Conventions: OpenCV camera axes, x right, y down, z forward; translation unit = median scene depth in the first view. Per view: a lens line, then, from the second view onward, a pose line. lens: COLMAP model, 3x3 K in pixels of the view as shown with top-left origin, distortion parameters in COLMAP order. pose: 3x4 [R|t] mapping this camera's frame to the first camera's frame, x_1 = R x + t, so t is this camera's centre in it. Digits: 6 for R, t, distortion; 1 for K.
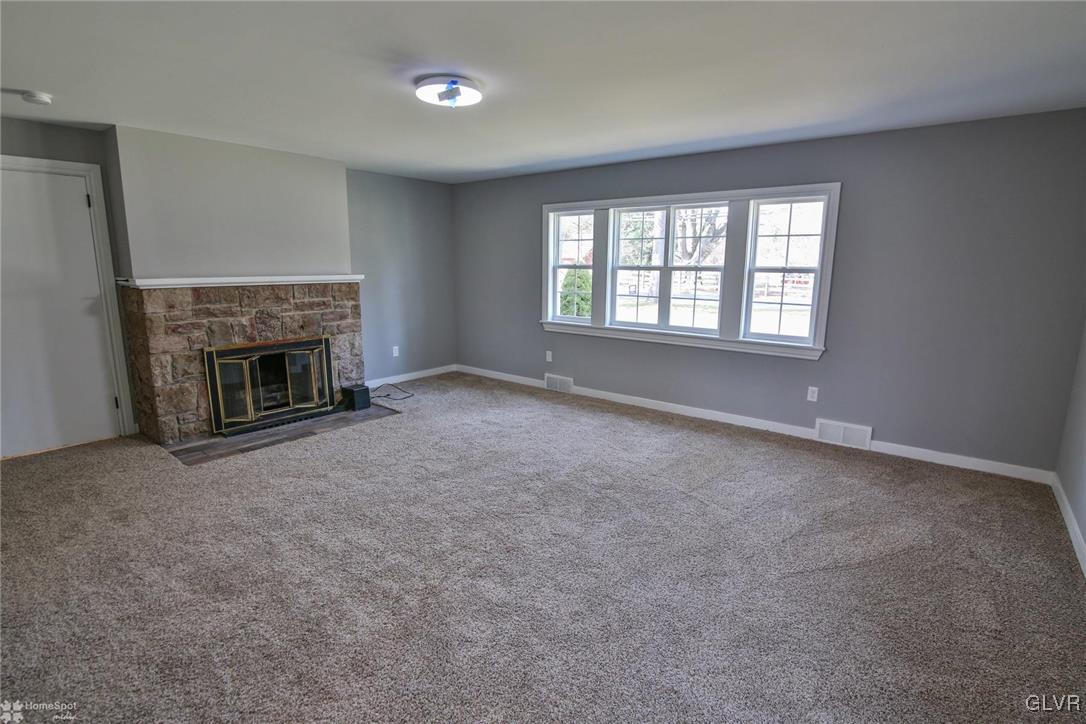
lens RADIAL K [[528.8, 0, 544.0], [0, 528.8, 364.3], [0, 0, 1]] dist [-0.018921, -0.001186]
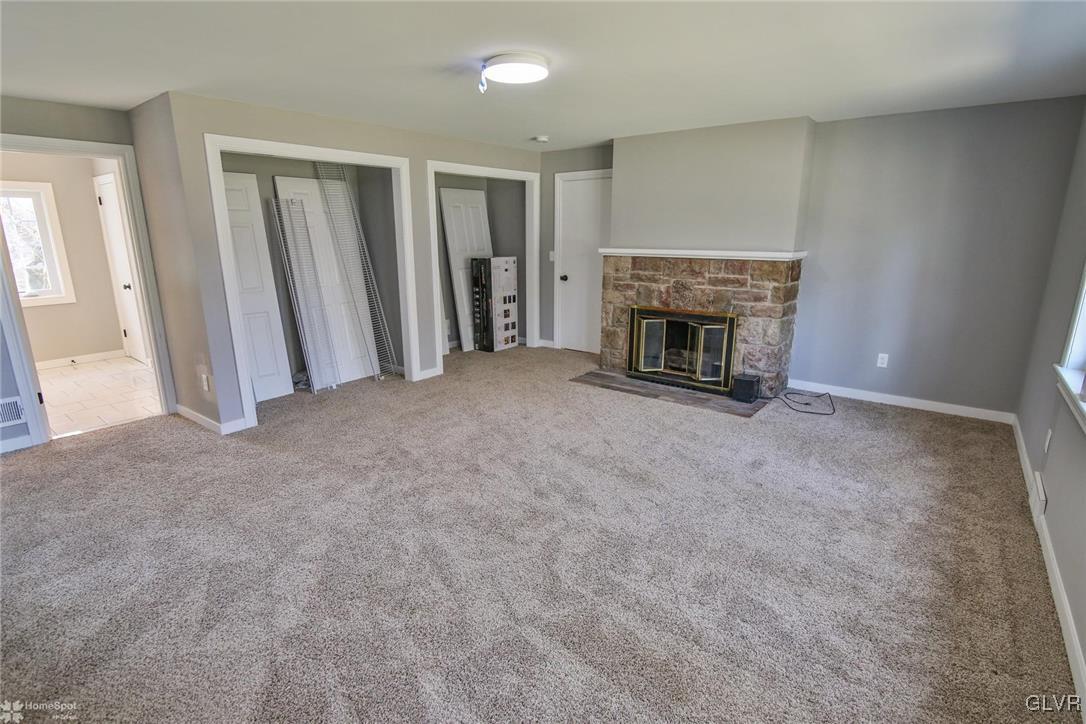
lens RADIAL K [[528.8, 0, 542.7], [0, 528.8, 362.4], [0, 0, 1]] dist [-0.018921, -0.001186]
pose [[0.015327, 0.230729, -0.972897, 0.559668], [-0.188868, 0.956164, 0.223786, -0.127166], [0.981883, 0.180319, 0.058232, 0.653840]]
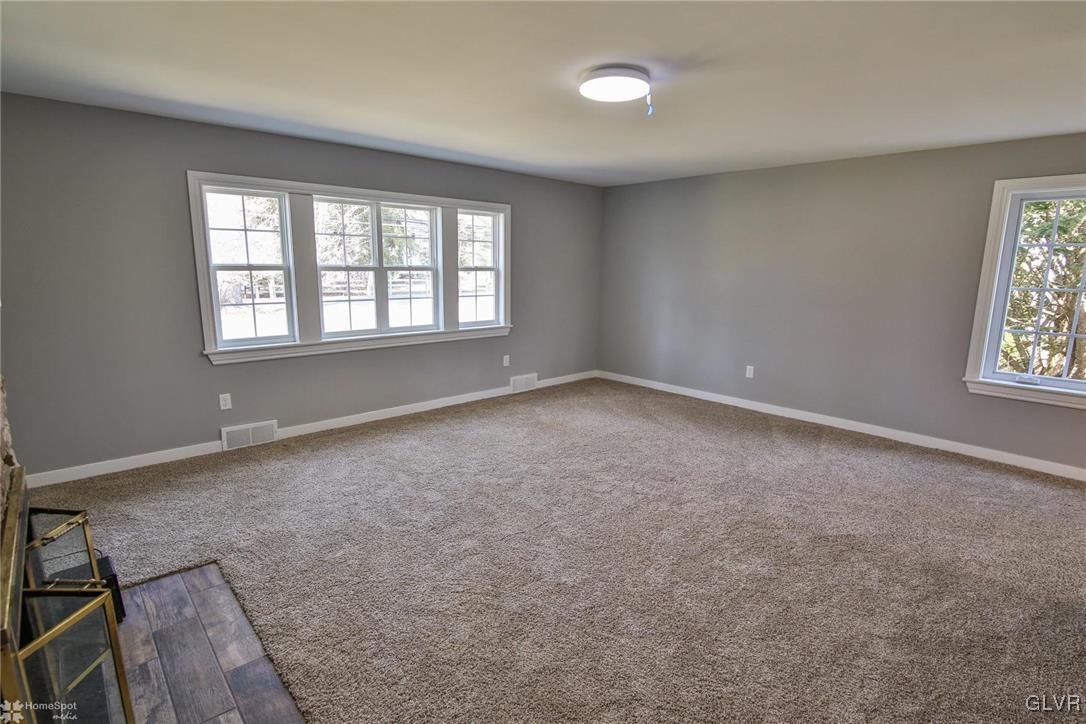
lens RADIAL K [[528.8, 0, 572.0], [0, 528.8, 369.1], [0, 0, 1]] dist [-0.018921, -0.001186]
pose [[0.119914, -0.196272, 0.973189, -0.727808], [0.175222, 0.969058, 0.173849, -0.118268], [-0.977199, 0.149677, 0.150595, 0.585946]]
